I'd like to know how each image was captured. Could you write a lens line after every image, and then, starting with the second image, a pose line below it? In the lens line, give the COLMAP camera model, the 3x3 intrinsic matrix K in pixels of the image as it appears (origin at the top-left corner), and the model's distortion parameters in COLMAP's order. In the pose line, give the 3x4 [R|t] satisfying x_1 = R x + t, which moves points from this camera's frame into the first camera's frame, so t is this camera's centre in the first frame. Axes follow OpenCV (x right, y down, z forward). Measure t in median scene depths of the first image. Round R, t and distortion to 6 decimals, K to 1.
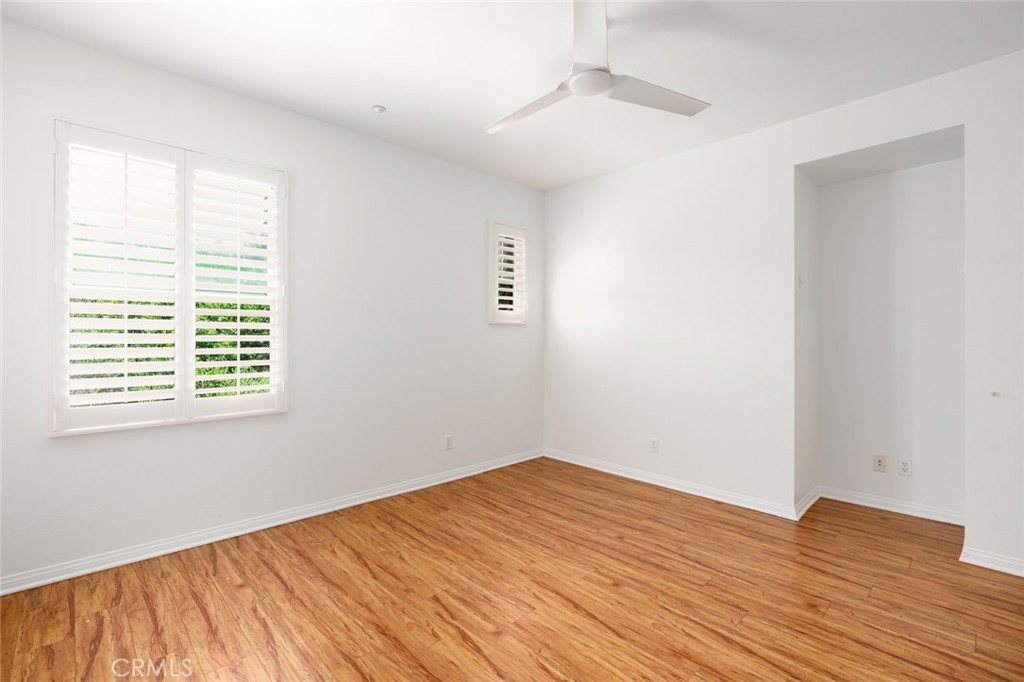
lens RADIAL K [[464.7, 0, 507.4], [0, 464.7, 334.5], [0, 0, 1]] dist [-0.013925, 0.002302]
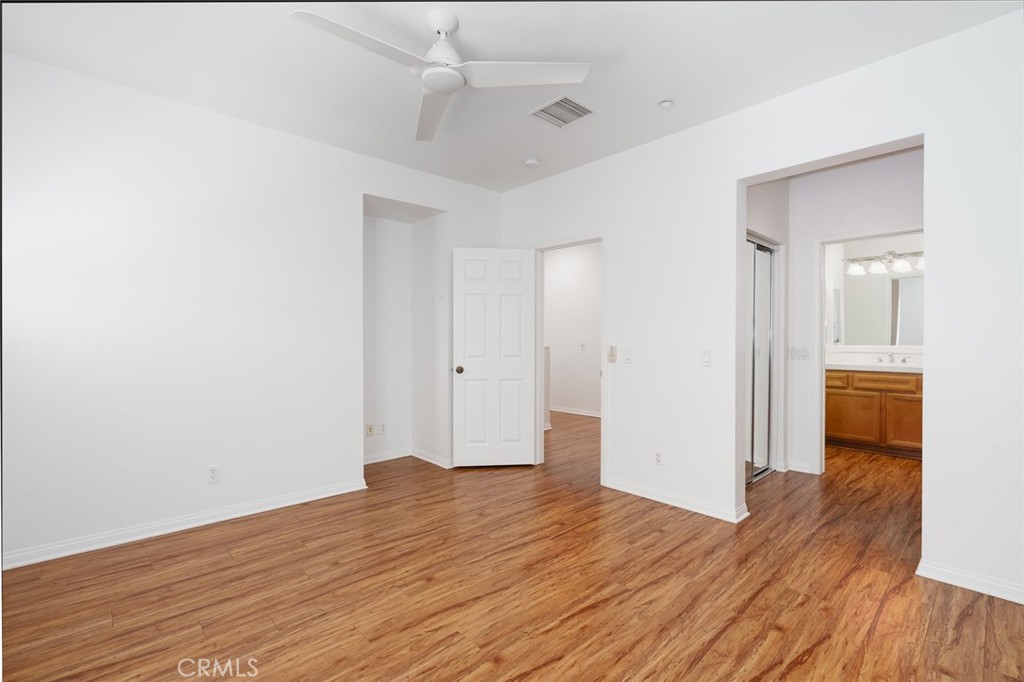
lens RADIAL K [[464.7, 0, 508.9], [0, 464.7, 345.6], [0, 0, 1]] dist [-0.013925, 0.002302]
pose [[0.002358, -0.016499, 0.999861, -0.706853], [-0.006733, 0.999841, 0.016514, 0.004385], [-0.999975, -0.006771, 0.002246, 0.746363]]
